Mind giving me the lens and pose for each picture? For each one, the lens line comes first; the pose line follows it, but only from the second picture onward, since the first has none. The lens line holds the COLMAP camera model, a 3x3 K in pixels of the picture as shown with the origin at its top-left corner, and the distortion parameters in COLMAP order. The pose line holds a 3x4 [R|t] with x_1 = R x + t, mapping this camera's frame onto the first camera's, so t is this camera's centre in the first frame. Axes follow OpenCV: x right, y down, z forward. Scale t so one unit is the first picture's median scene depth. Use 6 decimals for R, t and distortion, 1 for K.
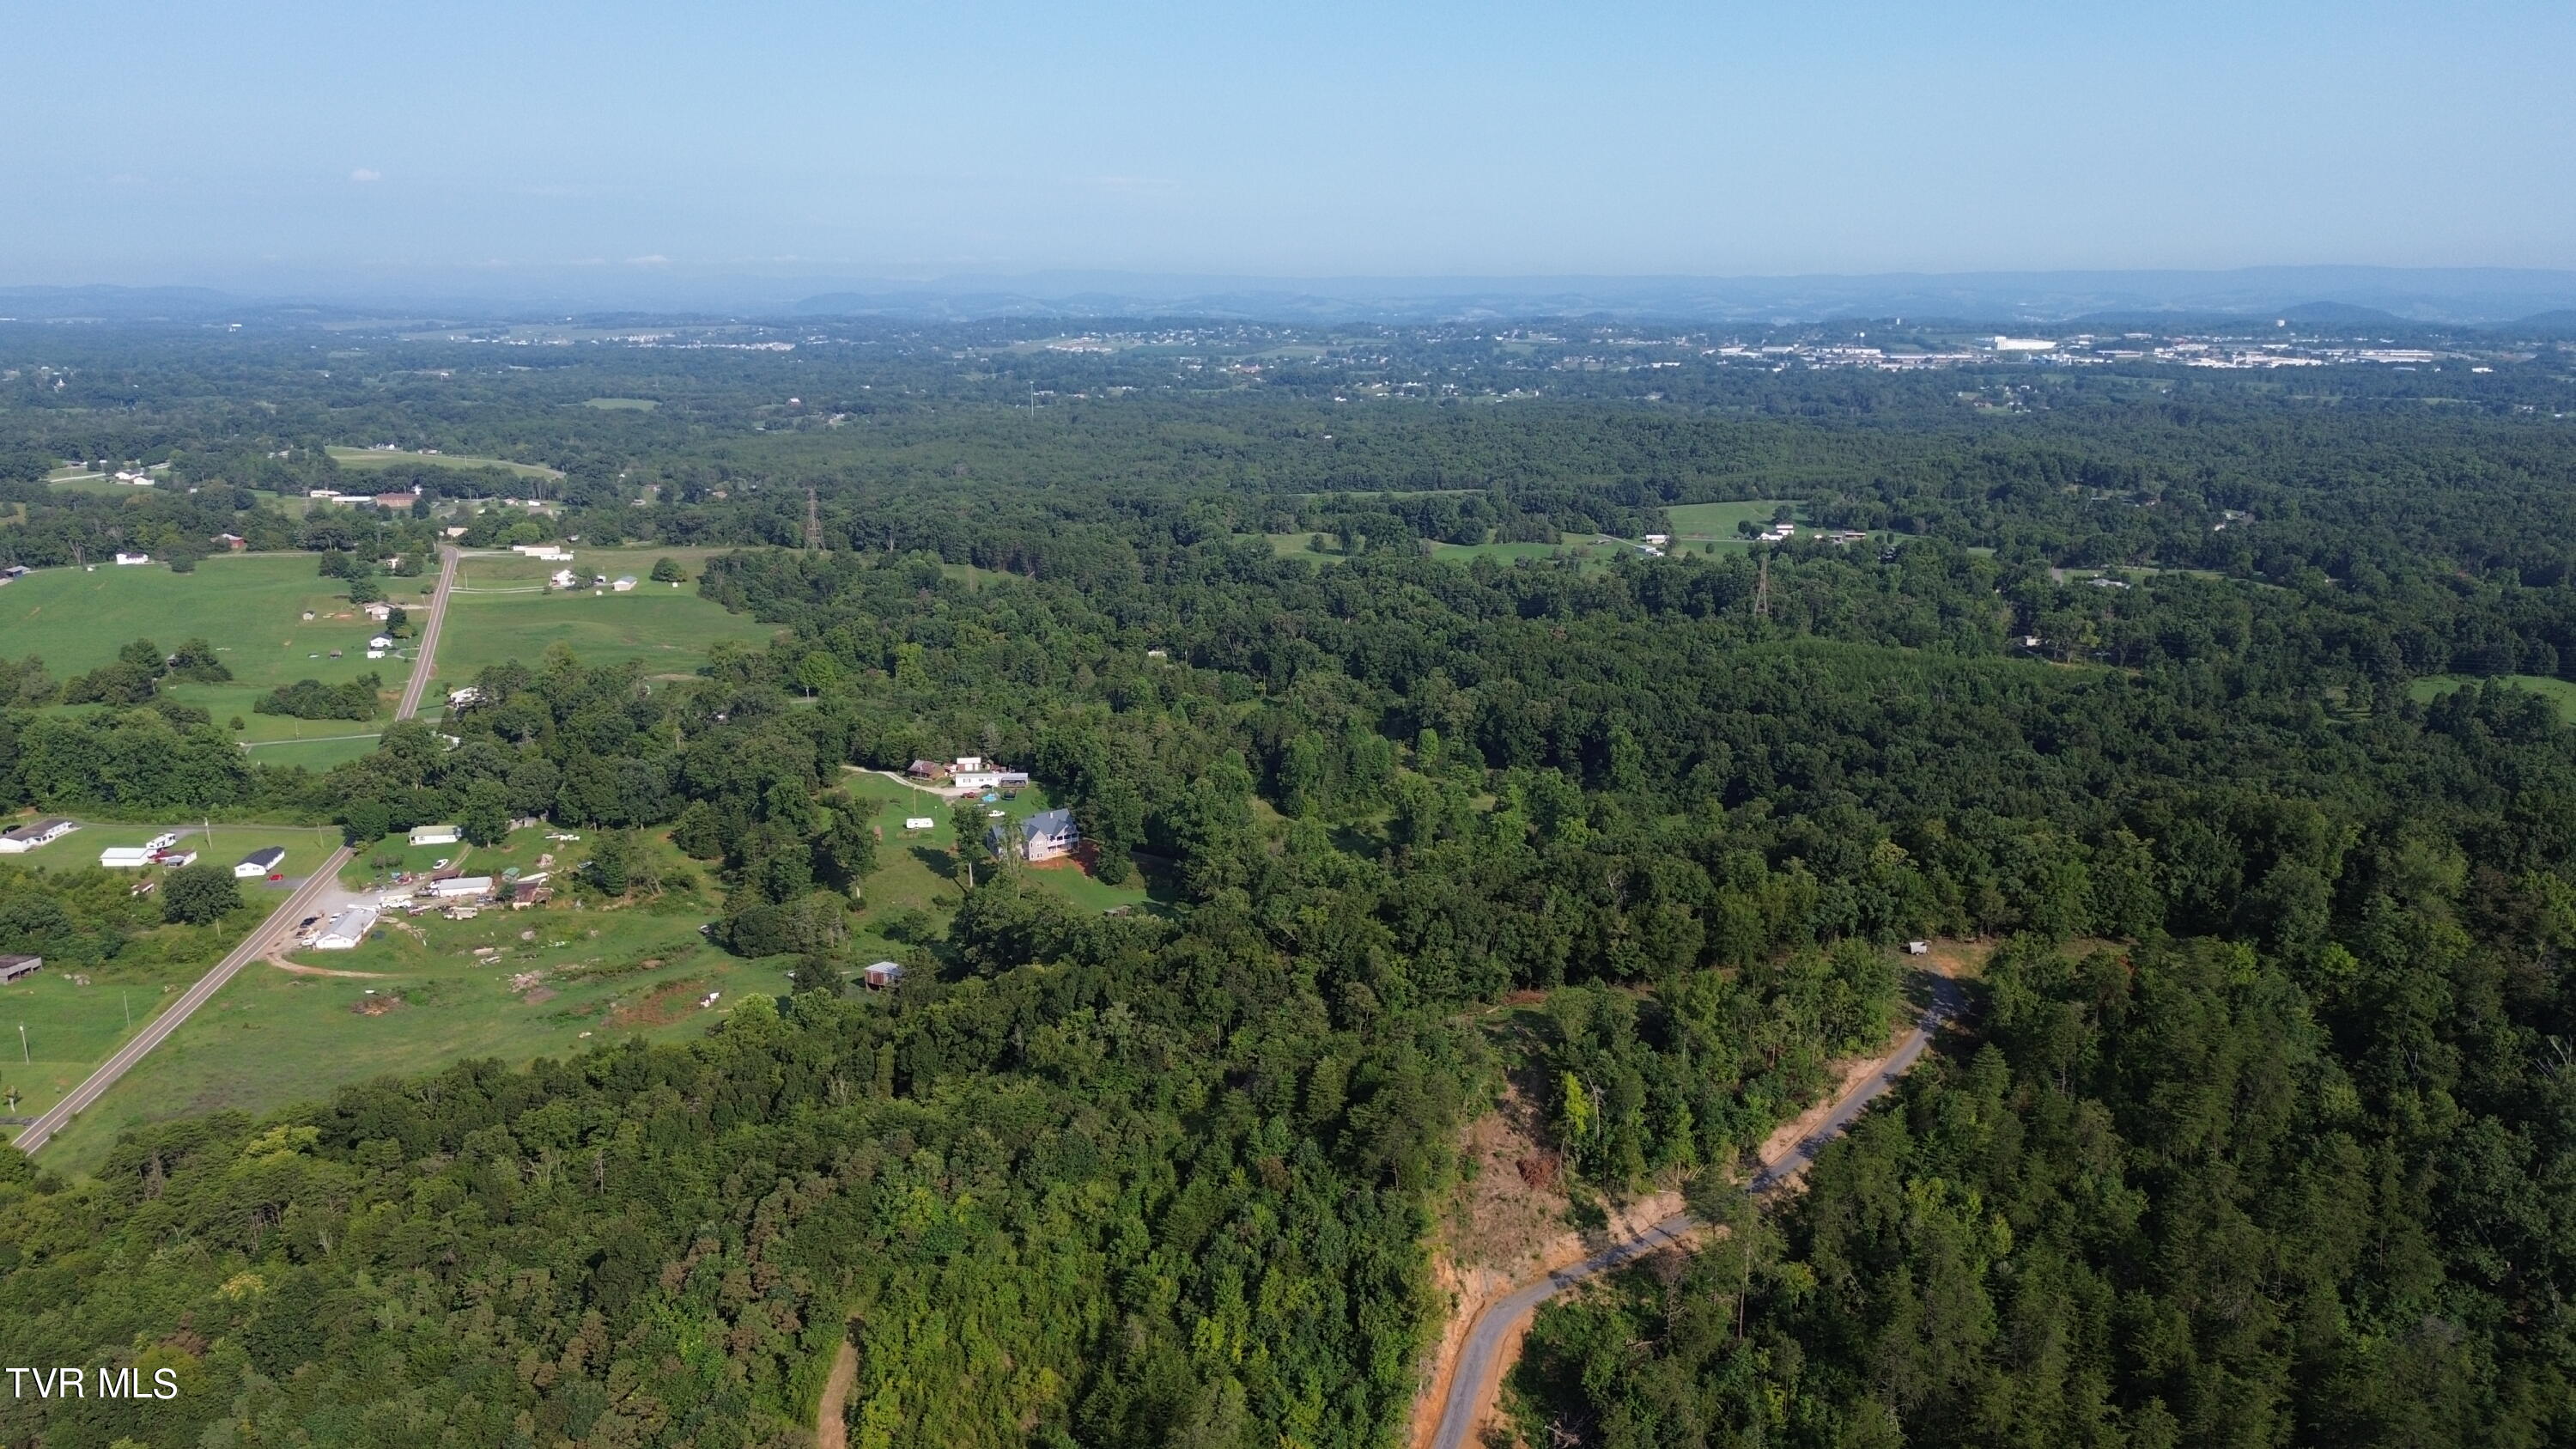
lens RADIAL K [[1826.1, 0, 1284.4], [0, 1826.1, 722.6], [0, 0, 1]] dist [0.070806, -0.070603]
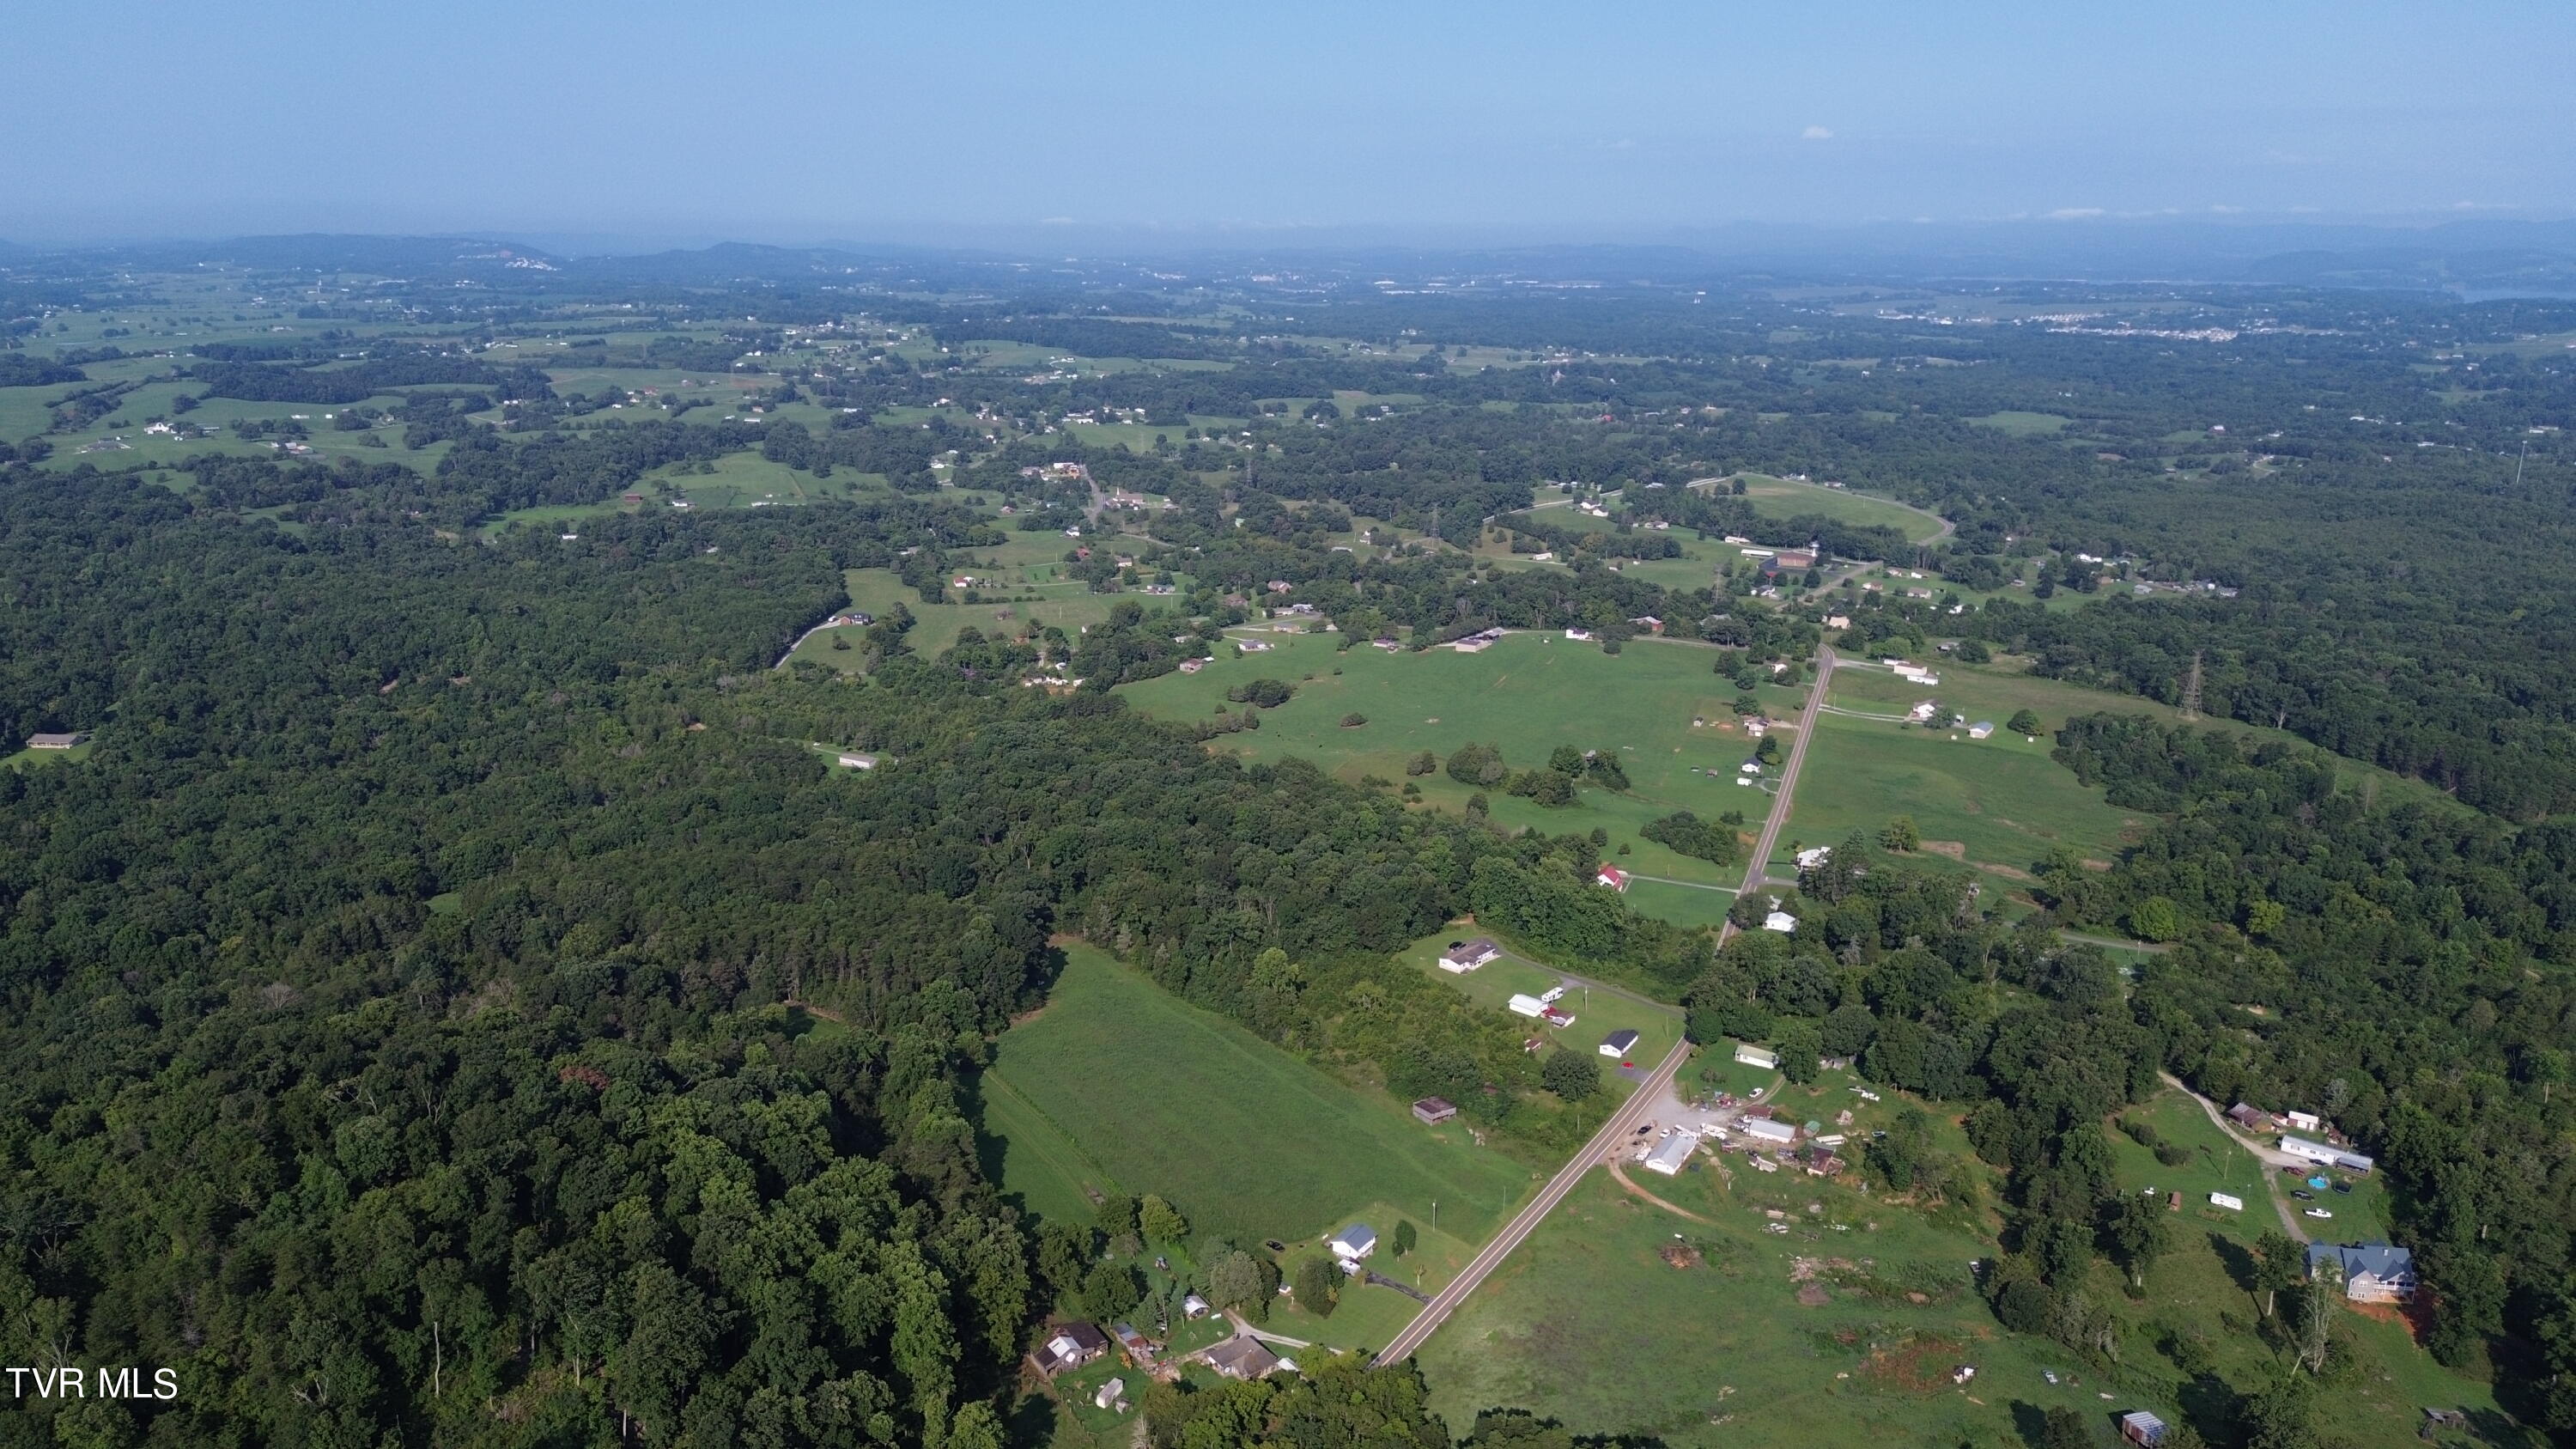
lens RADIAL K [[1826.1, 0, 1284.3], [0, 1826.1, 721.9], [0, 0, 1]] dist [0.070806, -0.070603]
pose [[0.750672, 0.161998, -0.640507, 0.006163], [-0.149135, 0.985999, 0.074596, -0.159030], [0.643623, 0.039525, 0.764321, -0.040261]]
